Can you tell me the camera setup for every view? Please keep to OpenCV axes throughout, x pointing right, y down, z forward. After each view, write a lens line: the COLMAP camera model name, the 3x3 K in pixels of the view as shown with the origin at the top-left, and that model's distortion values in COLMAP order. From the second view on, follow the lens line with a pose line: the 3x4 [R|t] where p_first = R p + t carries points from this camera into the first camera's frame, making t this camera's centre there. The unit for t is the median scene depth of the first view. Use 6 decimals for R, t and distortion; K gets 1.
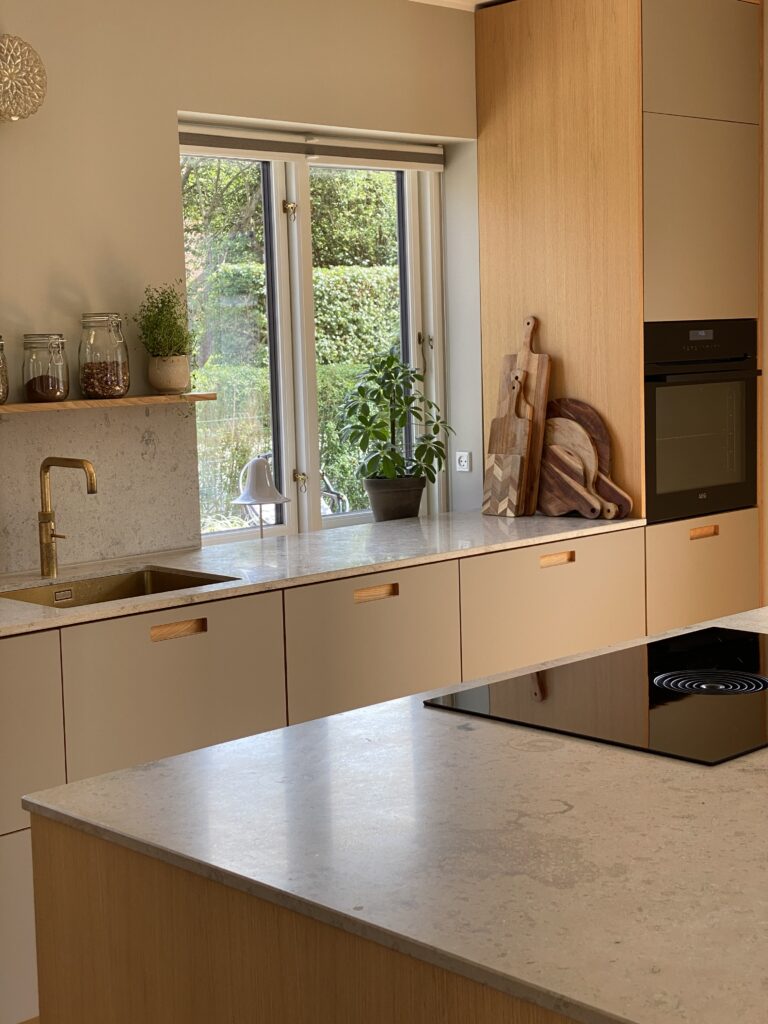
lens RADIAL K [[1554.7, 0, 380.6], [0, 1554.7, 508.3], [0, 0, 1]] dist [0.153690, -0.191070]
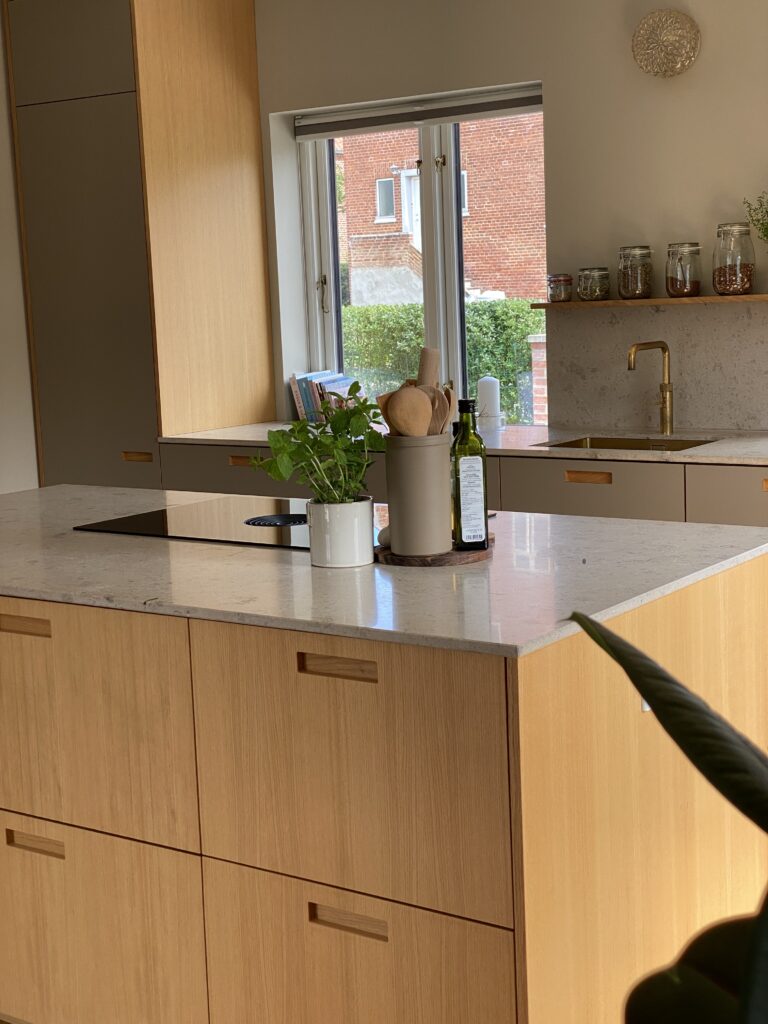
lens RADIAL K [[1554.7, 0, 380.6], [0, 1554.7, 508.3], [0, 0, 1]] dist [0.153690, -0.191070]
pose [[0.188608, 0.161742, -0.968642, 0.958480], [-0.077646, 0.985712, 0.149473, -0.067371], [0.978978, 0.047019, 0.198472, 0.500972]]
